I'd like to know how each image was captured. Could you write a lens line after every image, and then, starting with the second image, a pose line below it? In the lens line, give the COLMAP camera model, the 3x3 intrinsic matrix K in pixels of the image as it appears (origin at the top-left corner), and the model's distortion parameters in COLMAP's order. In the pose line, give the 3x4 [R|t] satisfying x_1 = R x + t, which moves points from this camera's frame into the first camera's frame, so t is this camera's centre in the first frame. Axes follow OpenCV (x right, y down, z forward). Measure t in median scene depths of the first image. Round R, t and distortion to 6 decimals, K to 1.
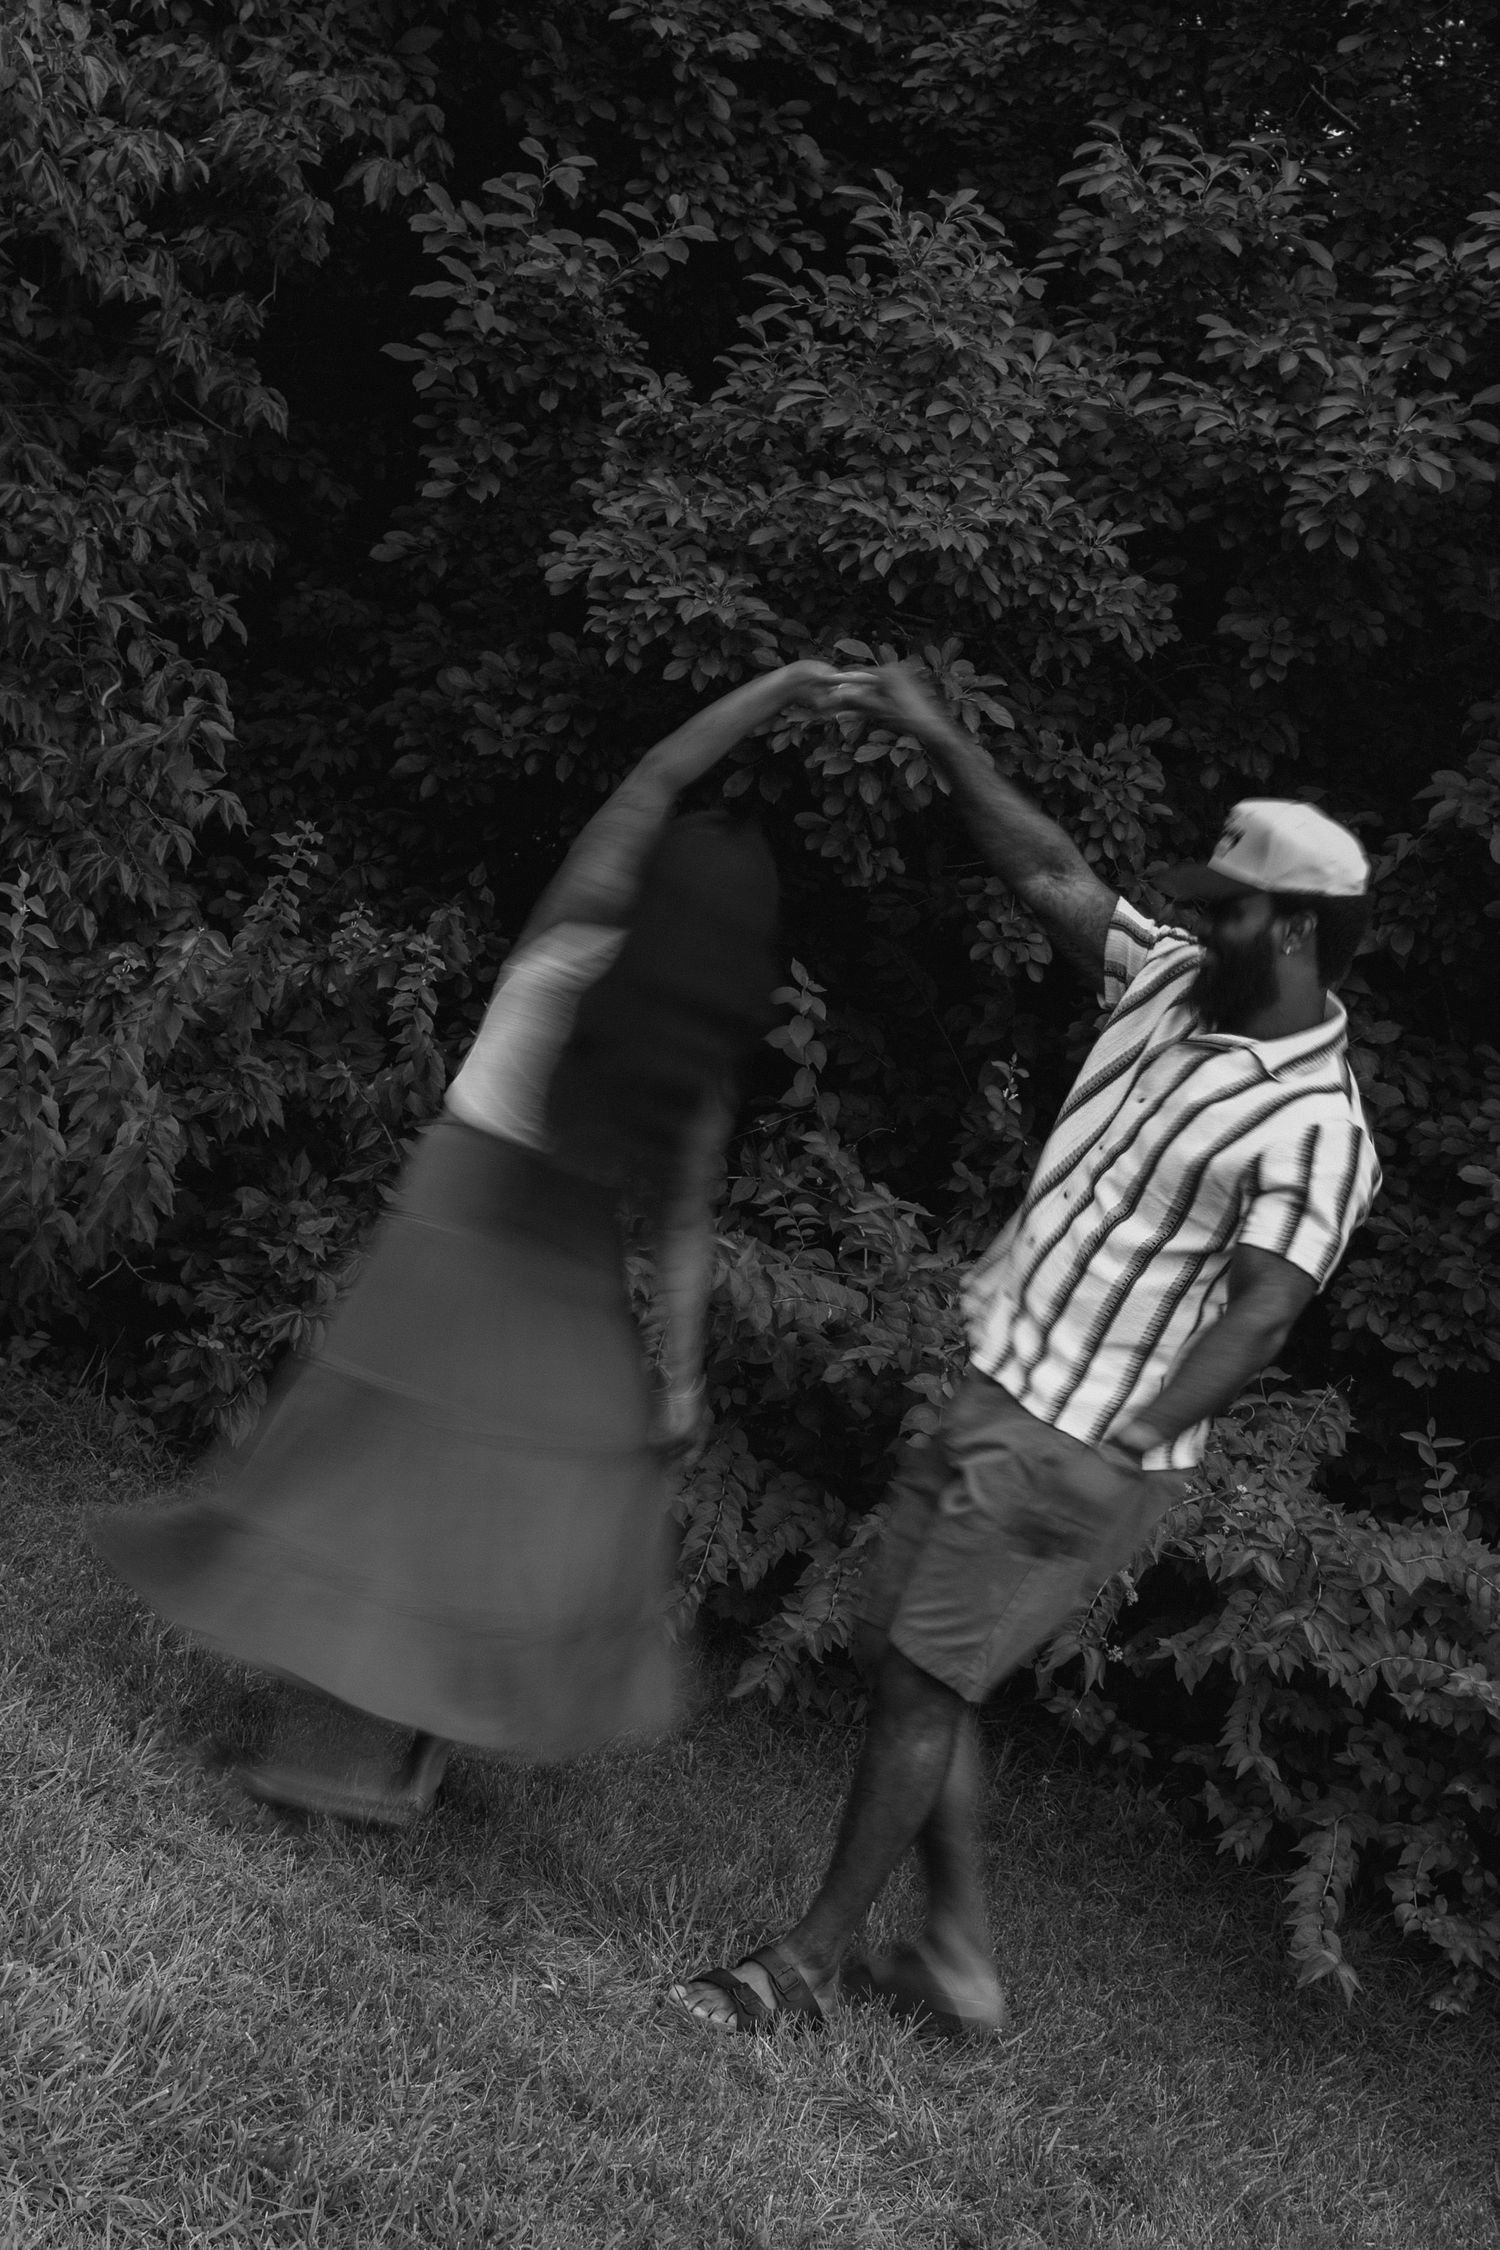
lens RADIAL K [[3177.0, 0, 738.5], [0, 3177.0, 1112.3], [0, 0, 1]] dist [0.004797, -0.005892]
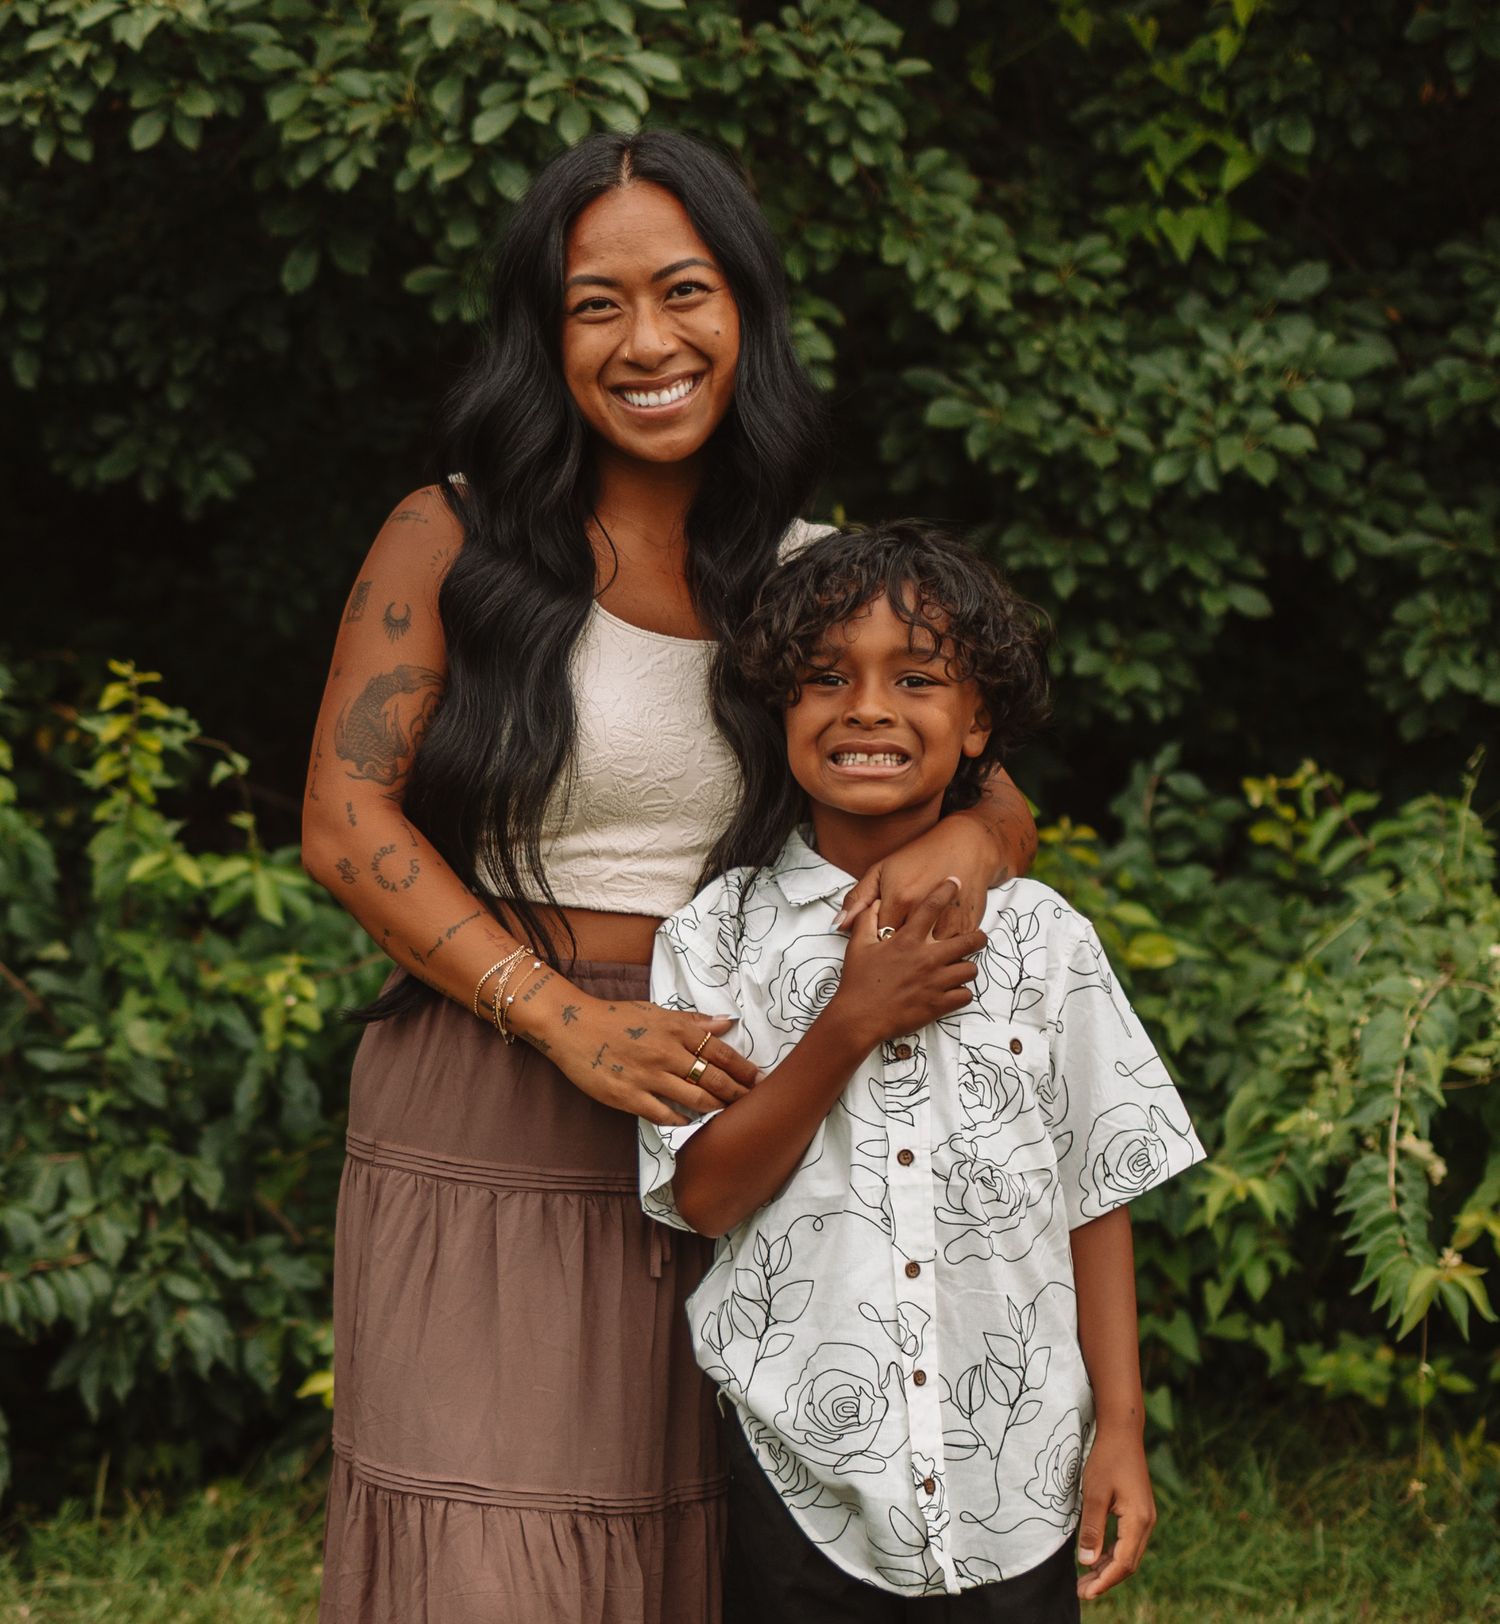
lens RADIAL K [[3663.4, 0, 673.4], [0, 3663.4, 1027.3], [0, 0, 1]] dist [-0.001488, 0.135900]
pose [[0.916608, -0.387358, 0.098915, -0.066401], [0.380990, 0.921326, 0.077492, 0.010741], [-0.121150, -0.033344, 0.992074, 0.250227]]
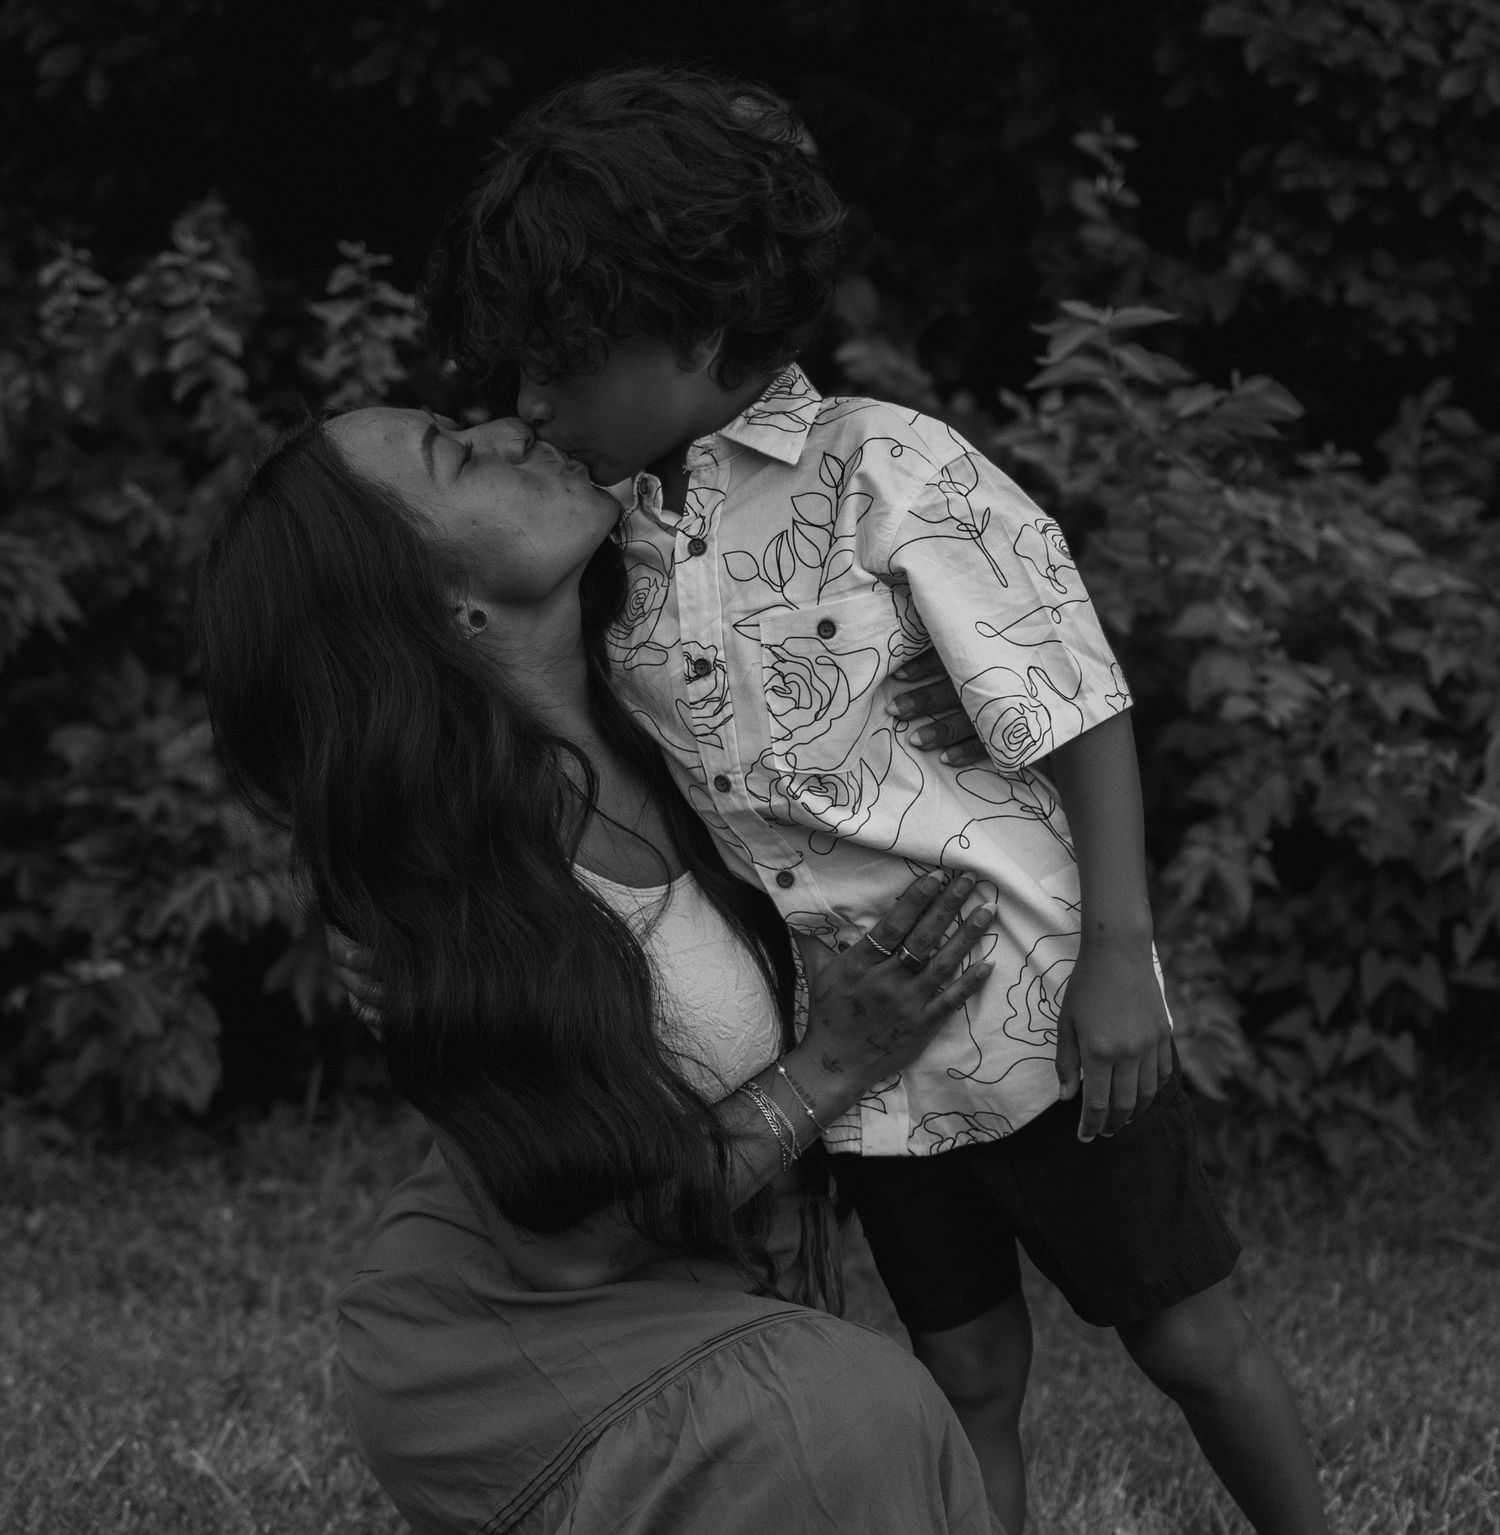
lens RADIAL K [[3353.7, 0, 751.1], [0, 3353.7, 934.4], [0, 0, 1]] dist [-0.027876, 0.314780]
pose [[0.933390, -0.358349, 0.019202, -0.055495], [0.353994, 0.928191, 0.114671, 0.034507], [-0.058916, -0.100235, 0.993218, 0.330533]]
